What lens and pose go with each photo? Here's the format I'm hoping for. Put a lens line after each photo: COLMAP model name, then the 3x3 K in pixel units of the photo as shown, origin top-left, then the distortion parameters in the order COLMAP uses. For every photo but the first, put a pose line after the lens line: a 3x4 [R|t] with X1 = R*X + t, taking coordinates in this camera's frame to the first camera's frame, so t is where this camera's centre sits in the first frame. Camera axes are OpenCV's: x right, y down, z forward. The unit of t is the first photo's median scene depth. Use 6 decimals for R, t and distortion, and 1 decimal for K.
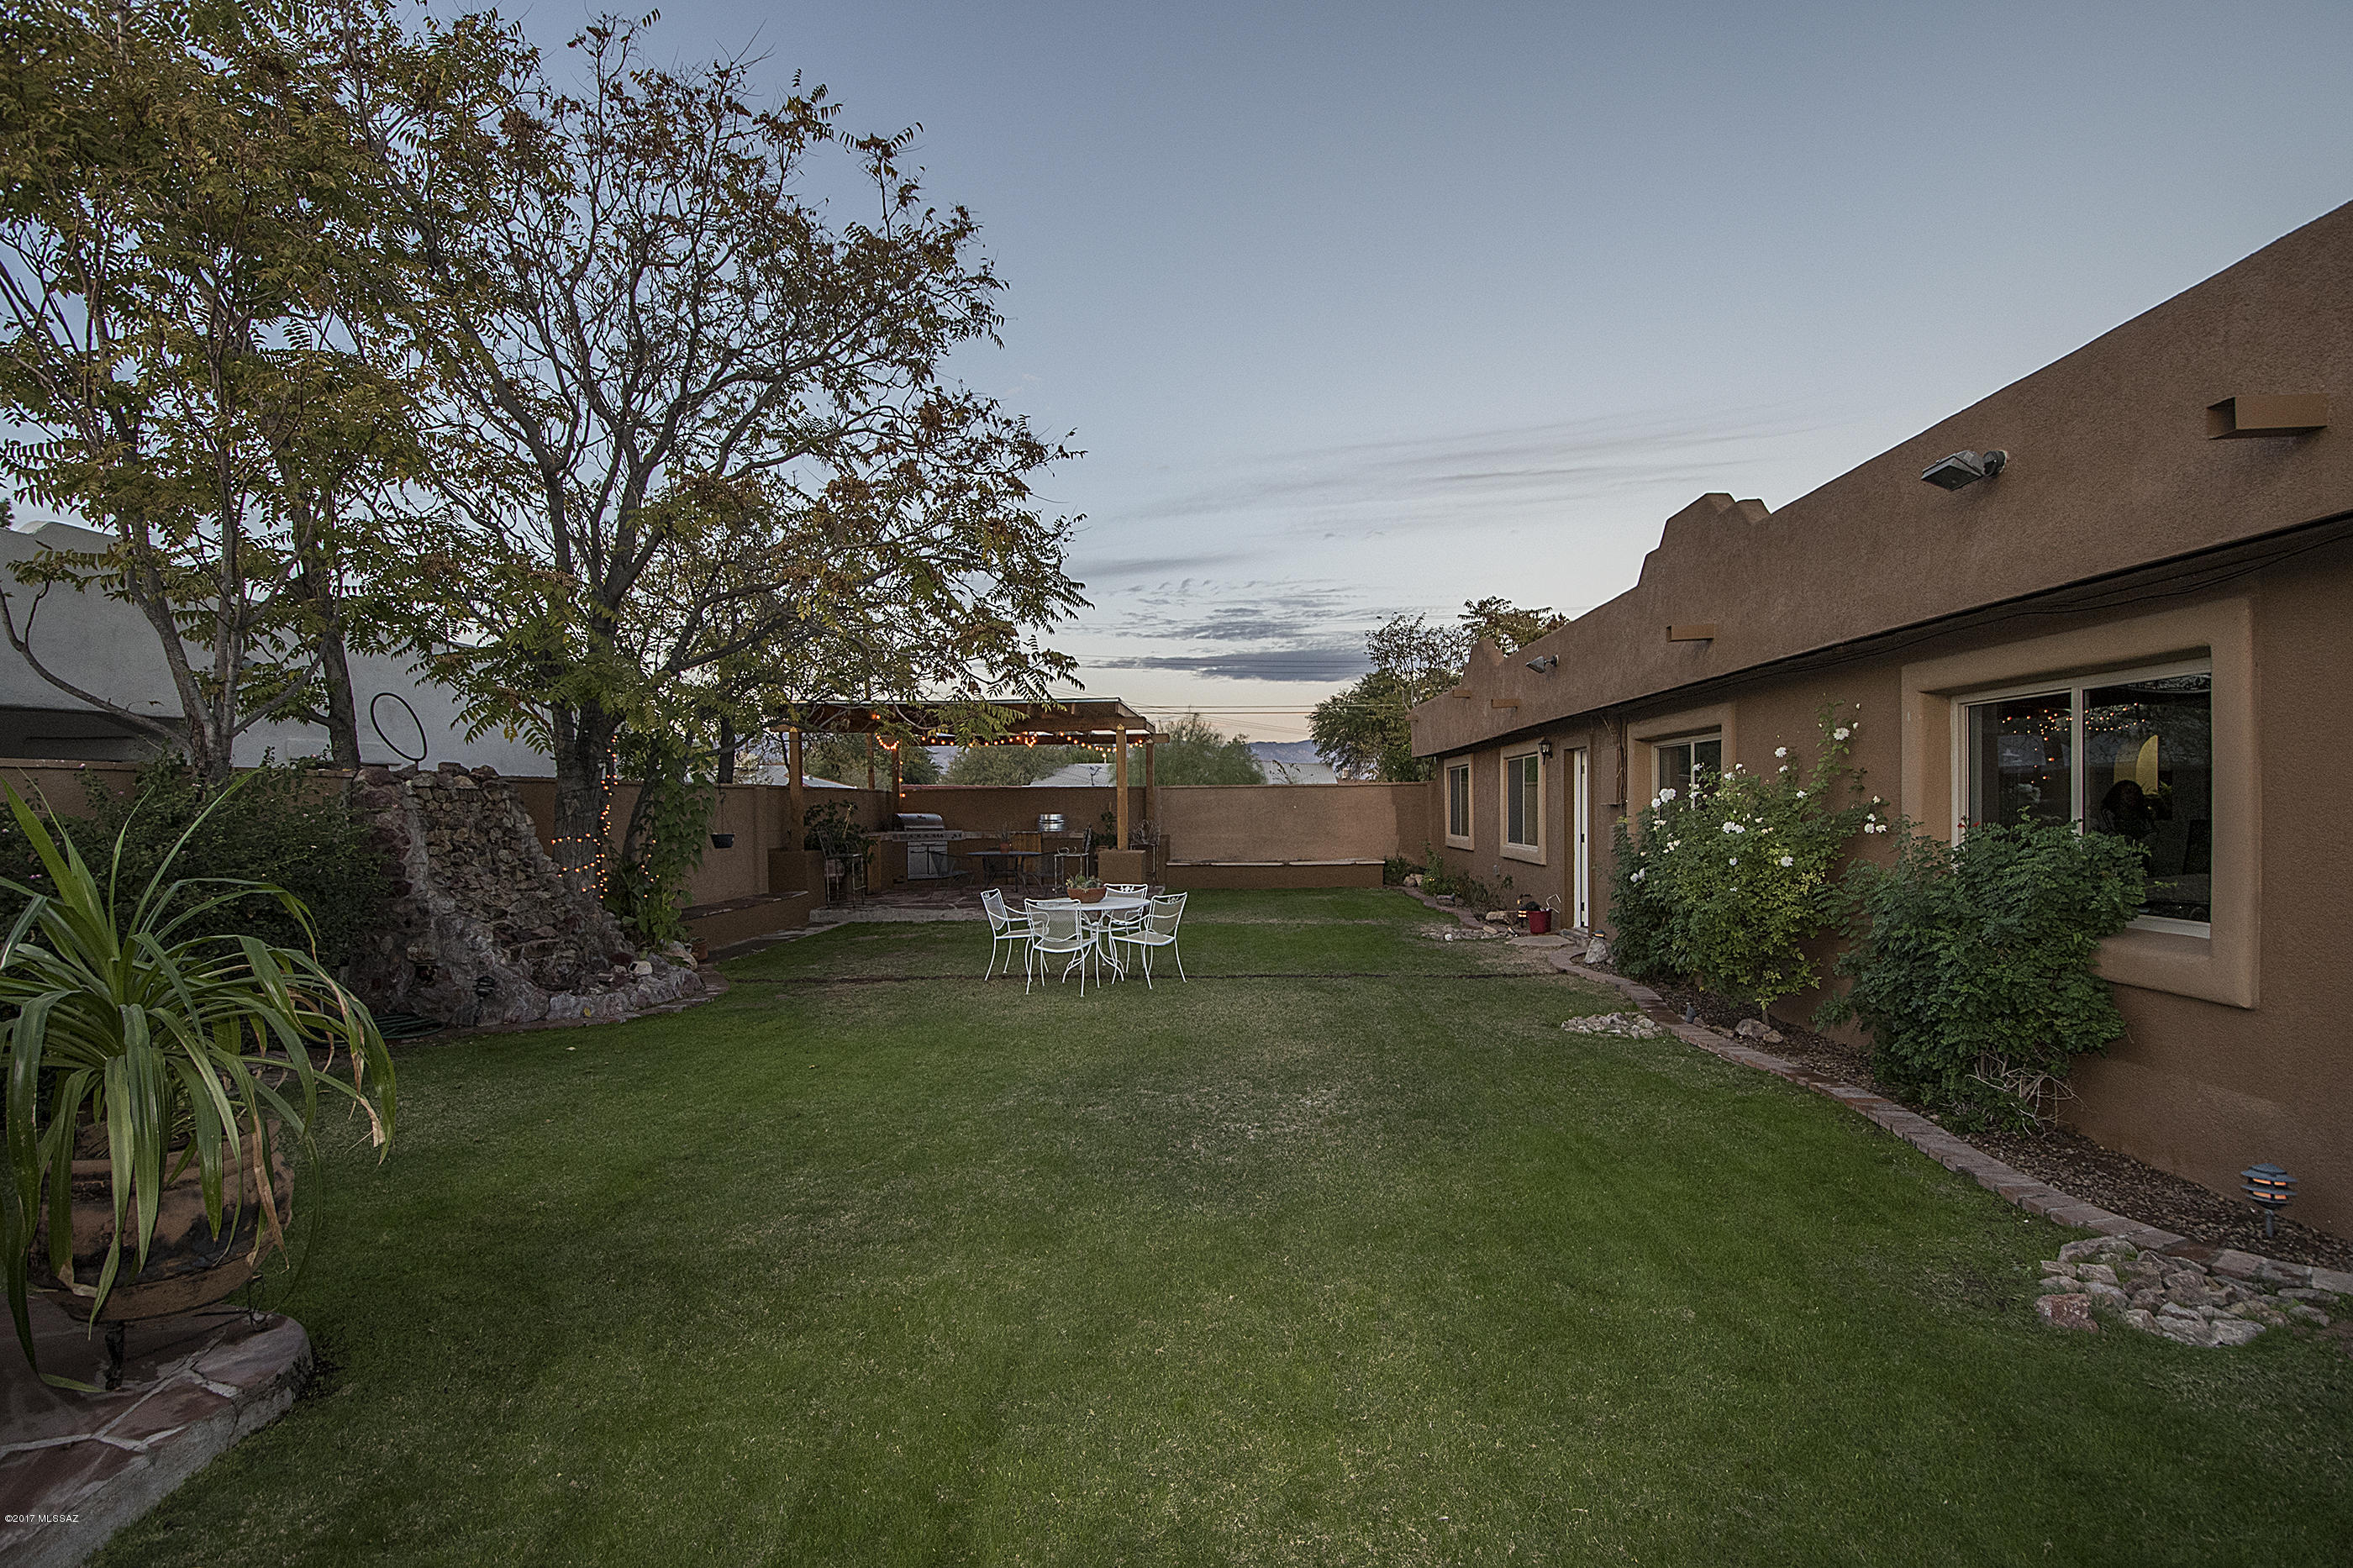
lens RADIAL K [[1053.8, 0, 1251.3], [0, 1053.8, 824.5], [0, 0, 1]] dist [0.024184, -0.024286]
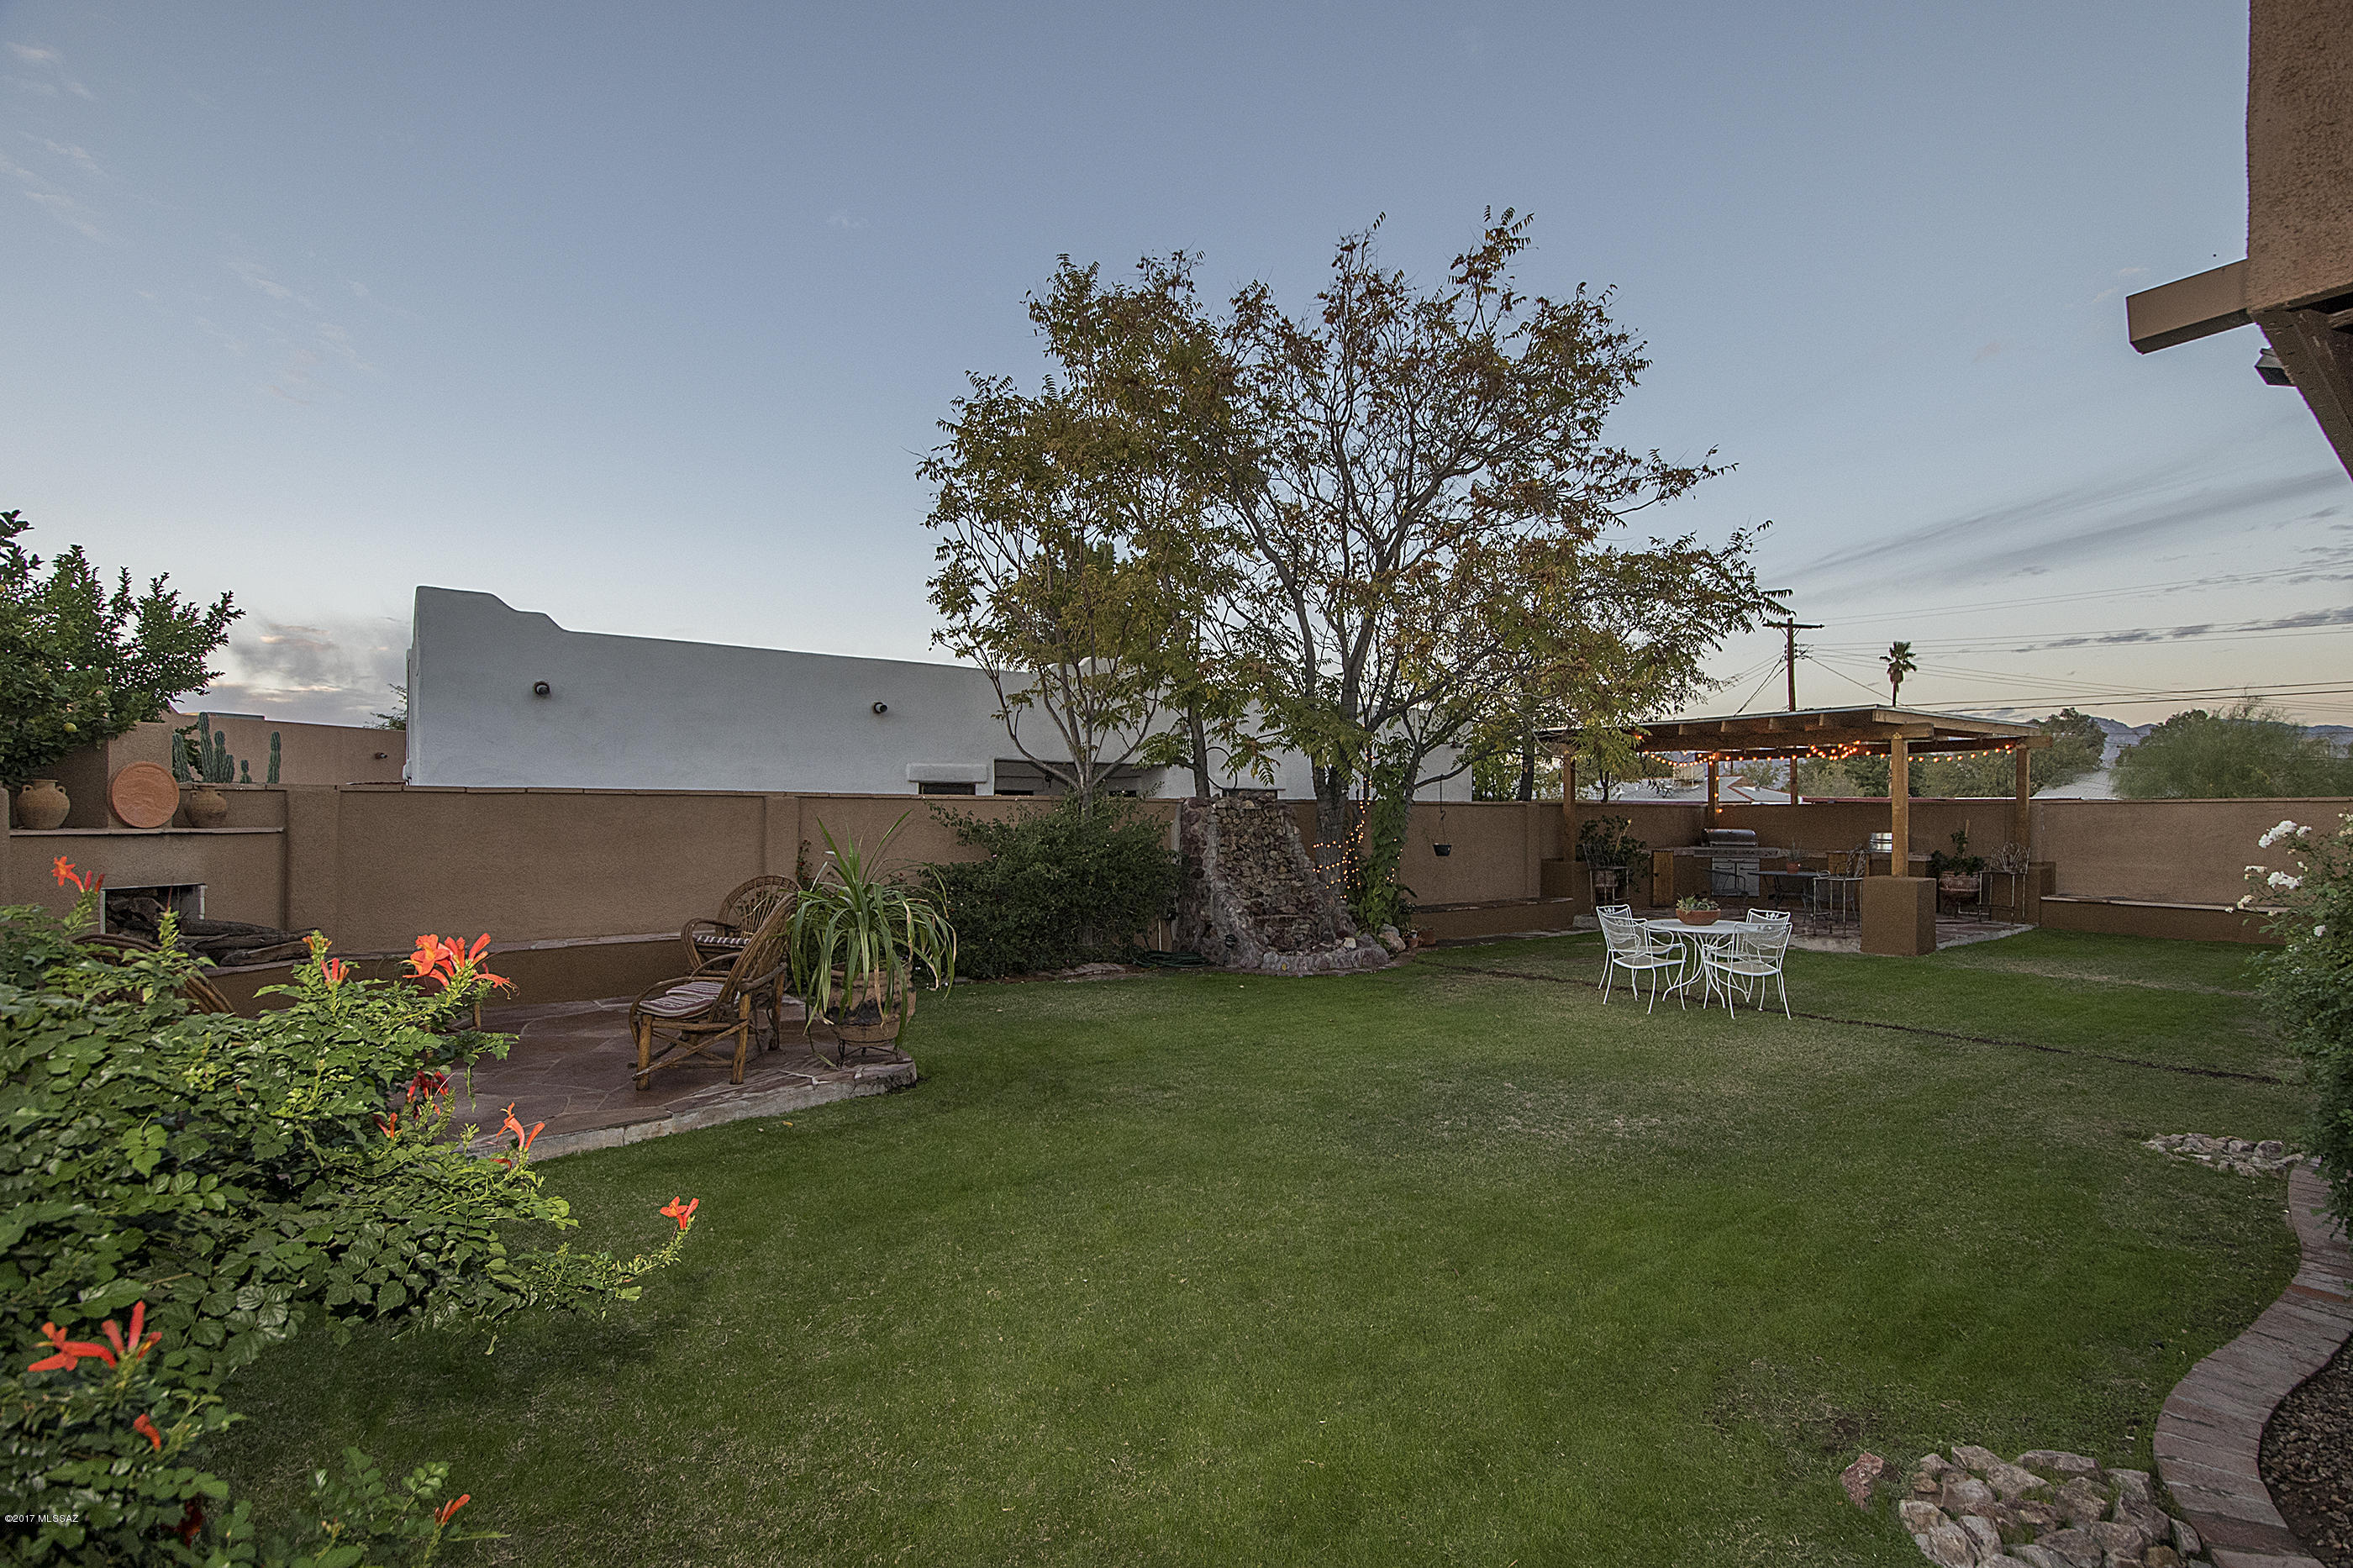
lens RADIAL K [[1037.9, 0, 1220.1], [0, 1037.9, 835.0], [0, 0, 1]] dist [-0.000650, -0.000481]
pose [[0.646240, 0.023267, -0.762780, 0.546039], [-0.023439, 0.999669, 0.010635, -0.018807], [0.762774, 0.011007, 0.646571, 0.042580]]
